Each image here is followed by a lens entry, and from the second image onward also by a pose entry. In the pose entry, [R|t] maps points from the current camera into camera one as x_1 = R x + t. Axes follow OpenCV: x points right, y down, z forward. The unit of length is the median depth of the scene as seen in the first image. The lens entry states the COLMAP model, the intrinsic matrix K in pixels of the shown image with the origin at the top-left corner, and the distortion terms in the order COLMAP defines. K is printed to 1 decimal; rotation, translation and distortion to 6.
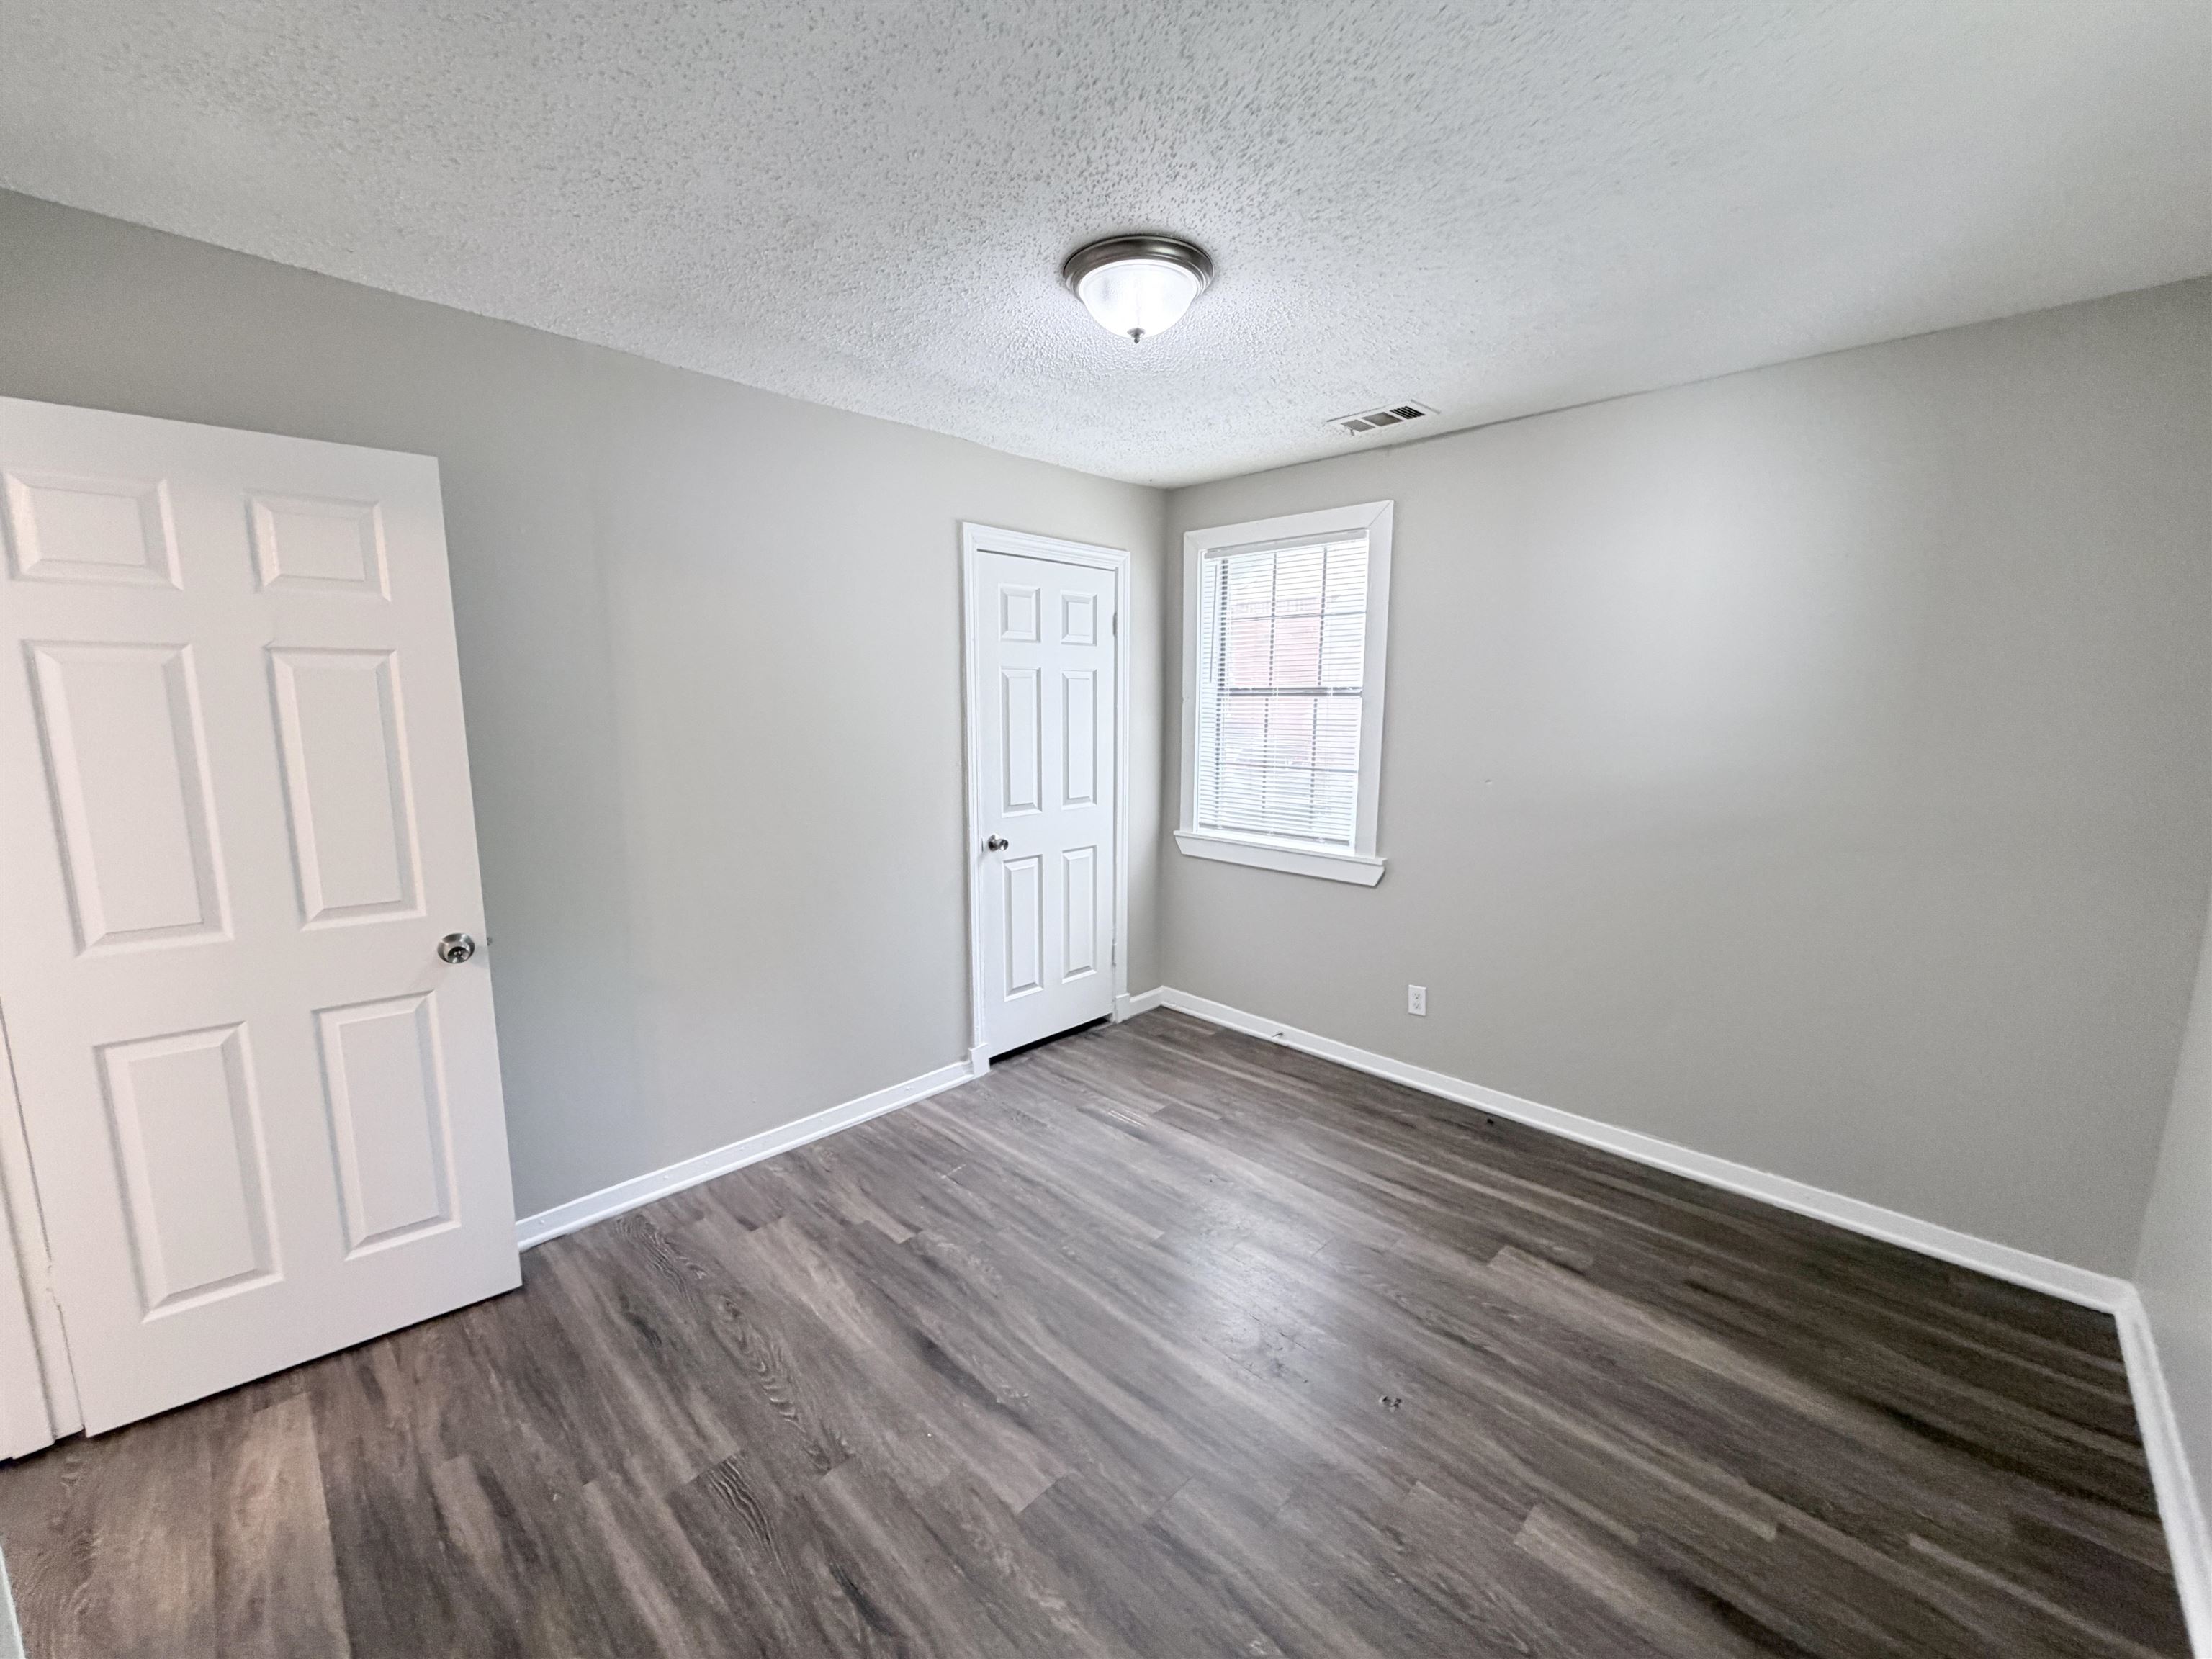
lens RADIAL K [[883.7, 0, 1113.4], [0, 883.7, 838.4], [0, 0, 1]] dist [0.002431, 0.000082]
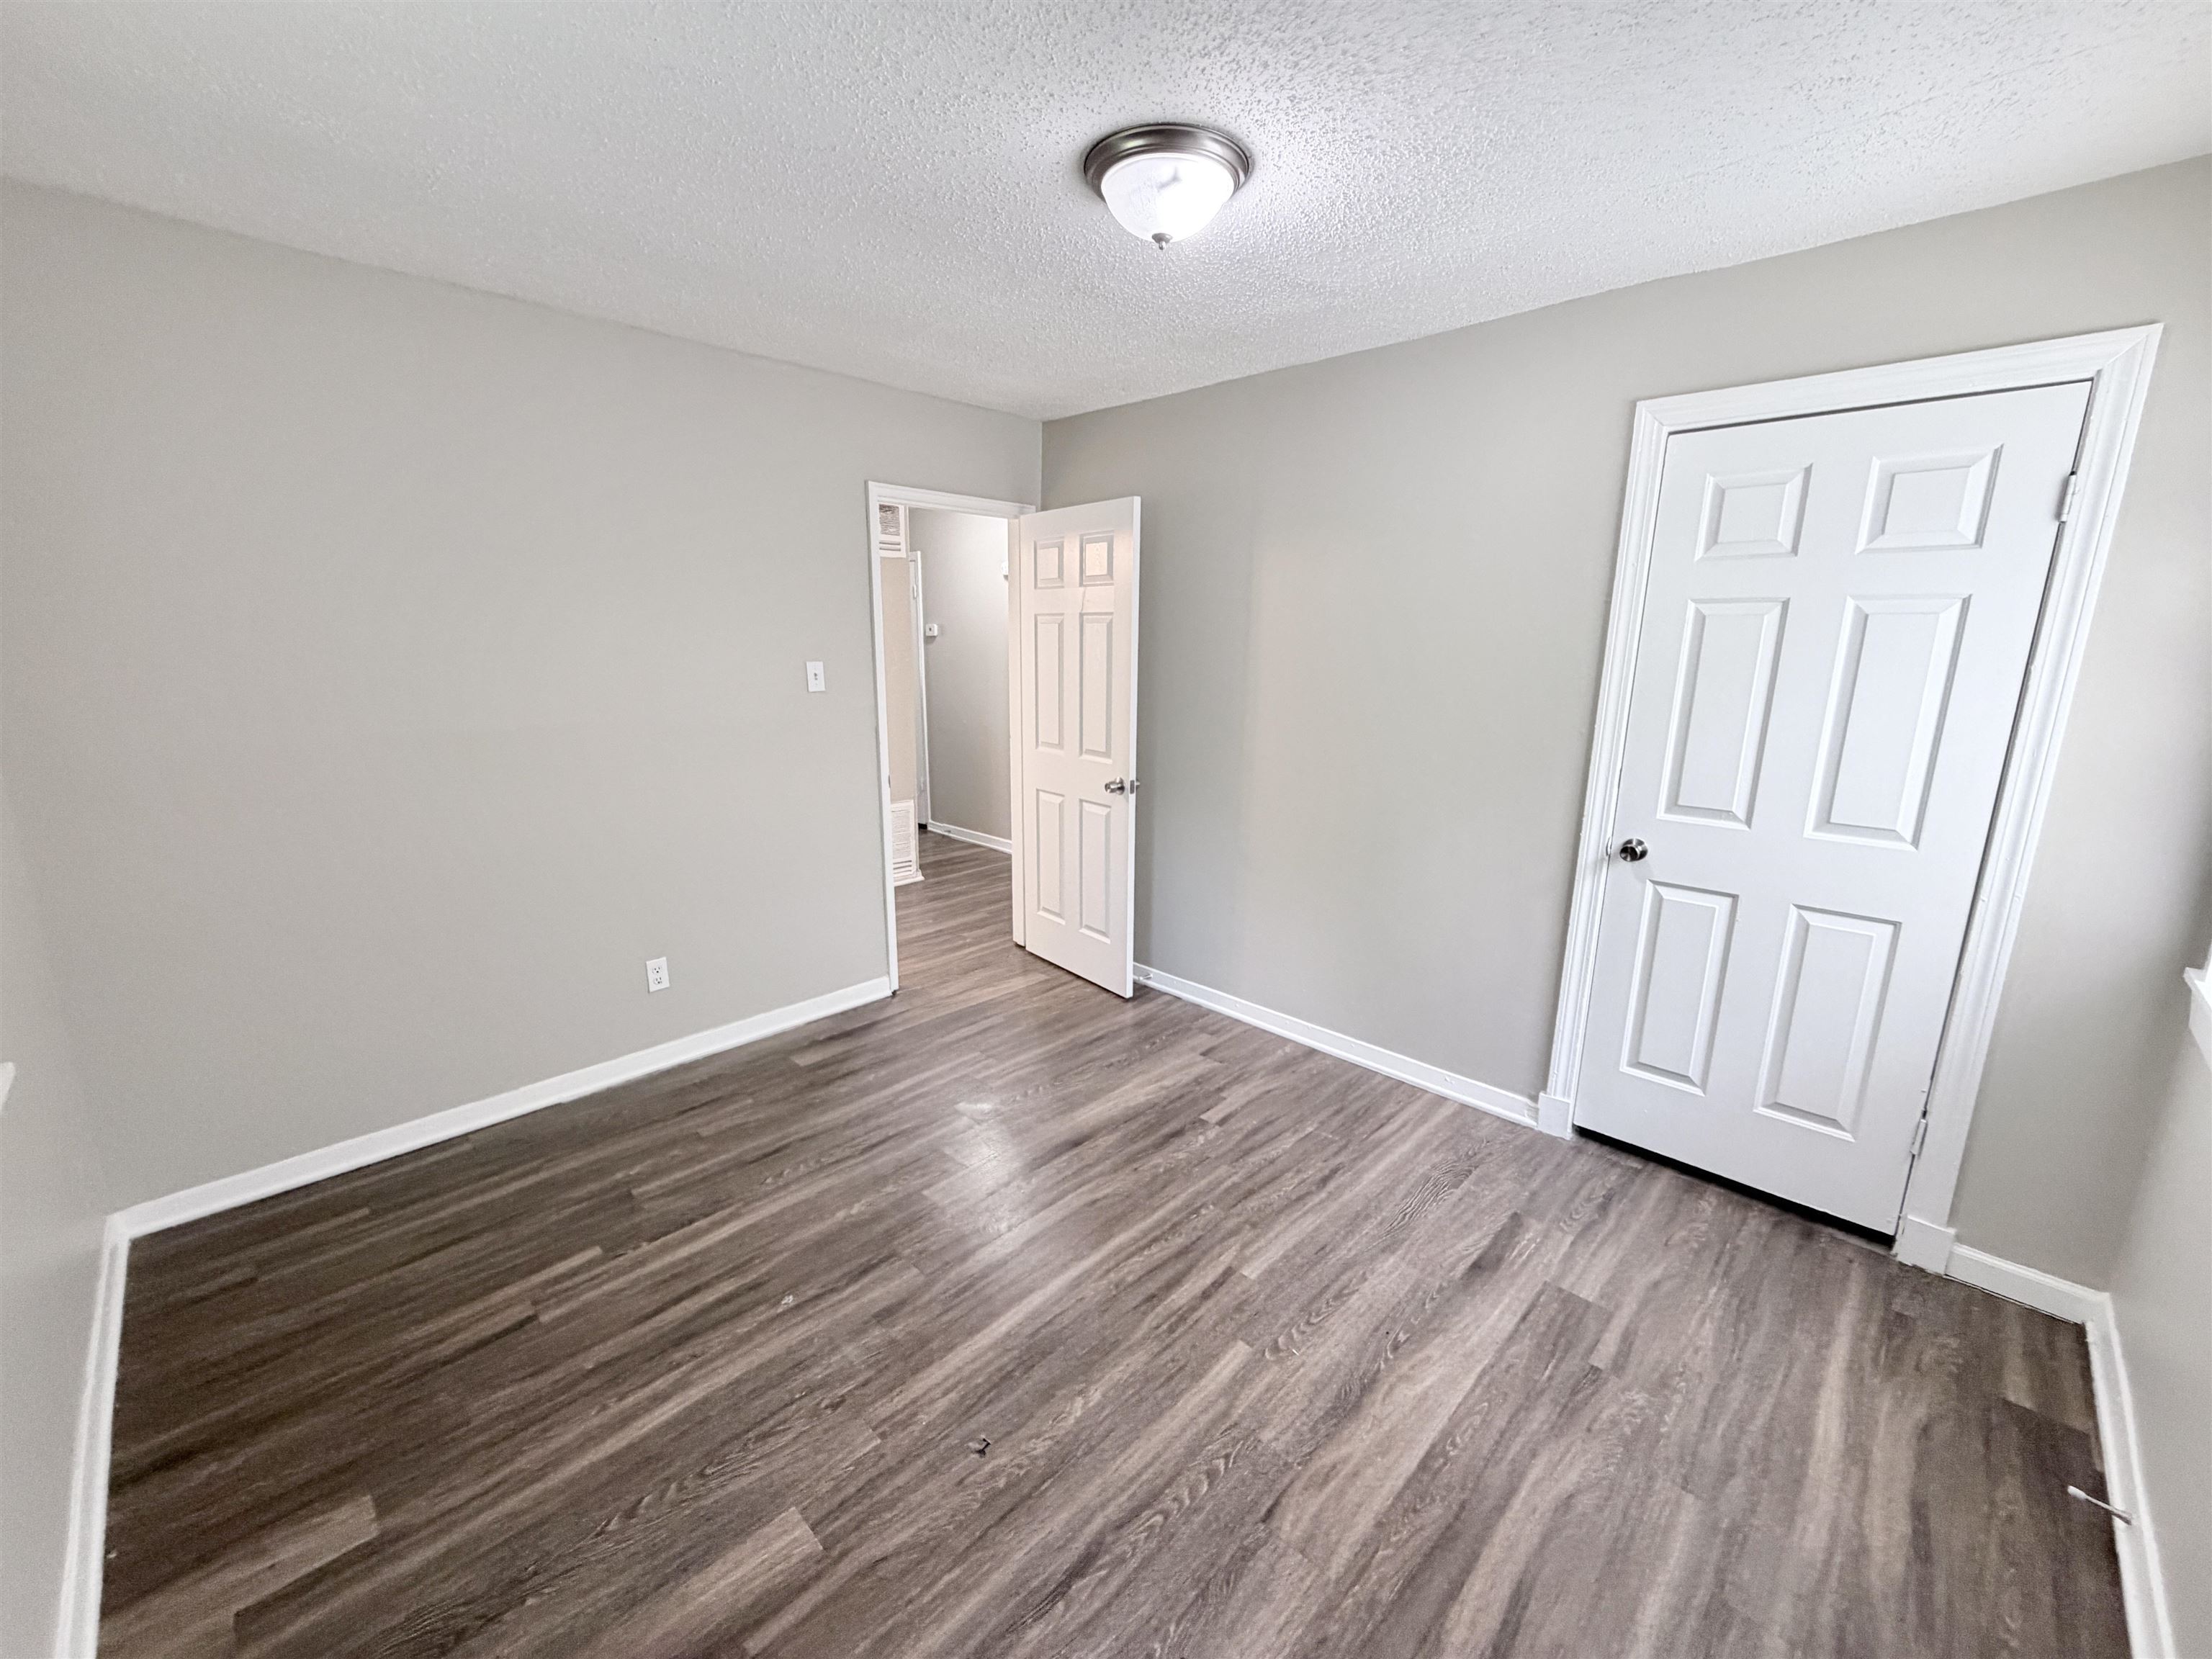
lens RADIAL K [[883.7, 0, 1086.2], [0, 883.7, 838.5], [0, 0, 1]] dist [0.002431, 0.000082]
pose [[-0.017635, 0.215396, -0.976367, 0.787171], [-0.171742, 0.961353, 0.215186, -0.112606], [0.984984, 0.171478, 0.020039, 0.744178]]
